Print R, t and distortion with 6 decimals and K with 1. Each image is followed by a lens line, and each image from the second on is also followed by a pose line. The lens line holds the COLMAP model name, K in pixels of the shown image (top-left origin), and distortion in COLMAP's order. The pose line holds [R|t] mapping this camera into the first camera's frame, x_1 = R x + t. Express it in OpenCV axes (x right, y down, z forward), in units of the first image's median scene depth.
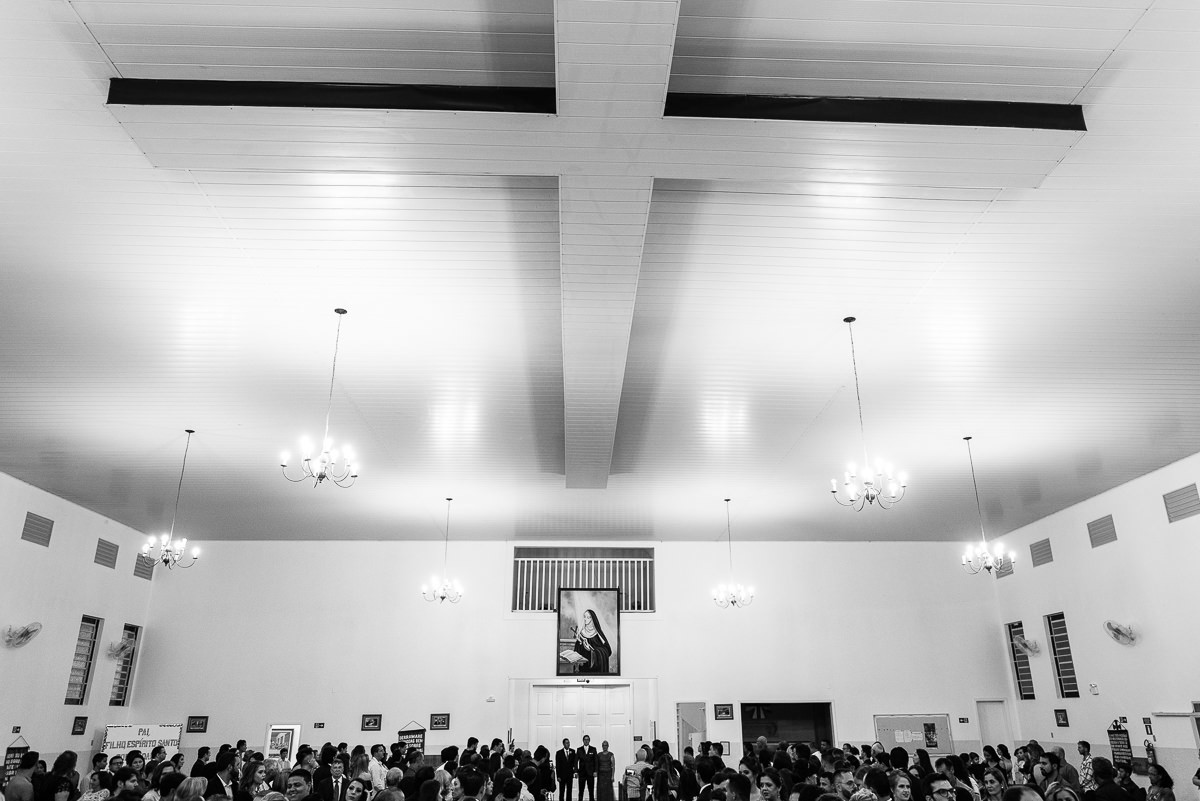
lens RADIAL K [[852.8, 0, 612.1], [0, 852.8, 392.5], [0, 0, 1]] dist [-0.002497, 0.004937]
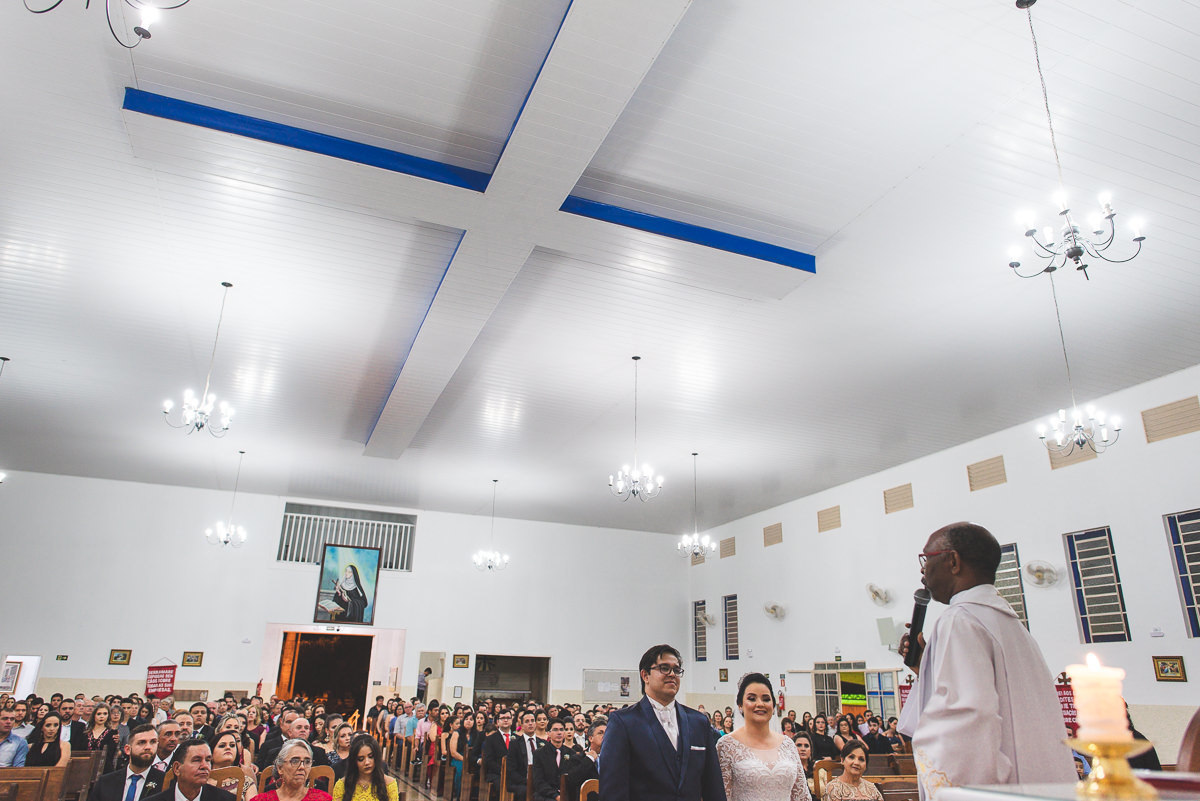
lens RADIAL K [[818.5, 0, 600.0], [0, 818.5, 400.5], [0, 0, 1]] dist [-0.003398, 0.006805]
pose [[0.944451, 0.136114, 0.299140, -0.071694], [-0.144481, 0.989490, 0.005923, -0.009470], [-0.295190, -0.048814, 0.954191, -0.099482]]
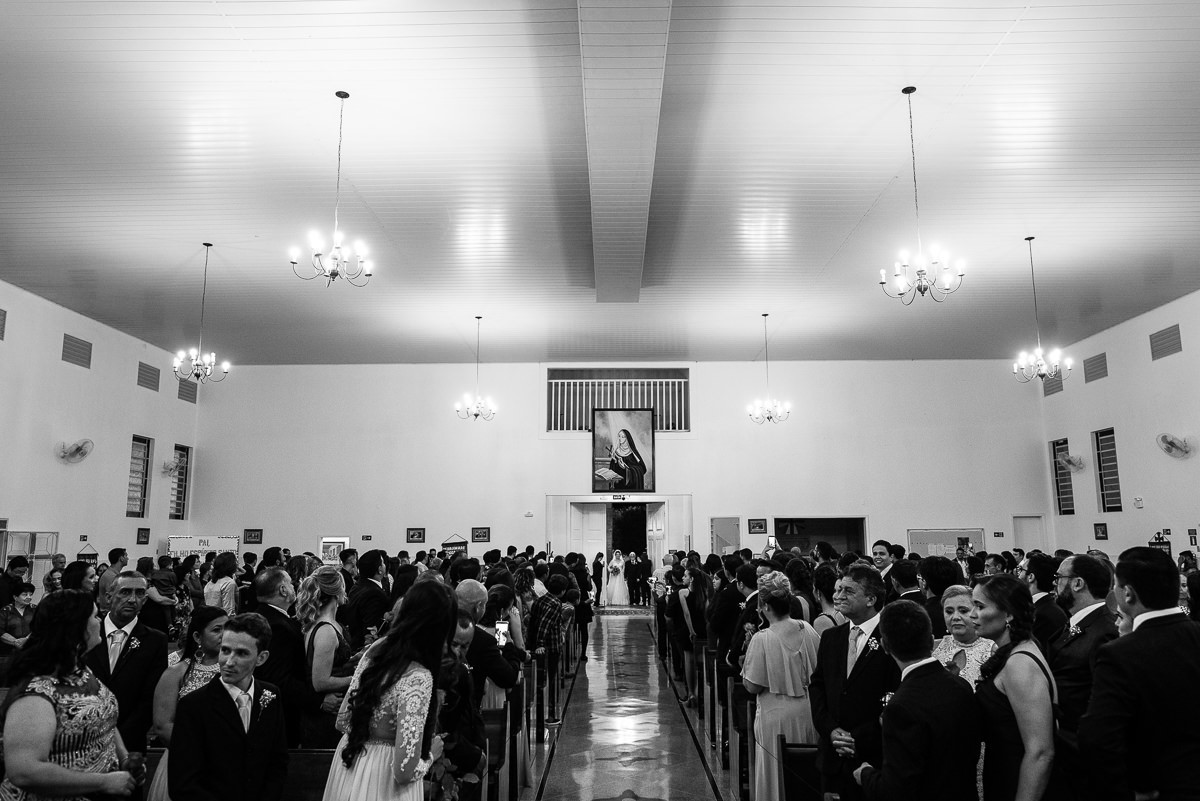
lens RADIAL K [[851.4, 0, 600.0], [0, 851.4, 400.5], [0, 0, 1]] dist [-0.002452, 0.004204]
pose [[0.998292, -0.007217, -0.057973, 0.003761], [0.018579, 0.980041, 0.197925, 0.023855], [0.055387, -0.198664, 0.978501, 0.027191]]
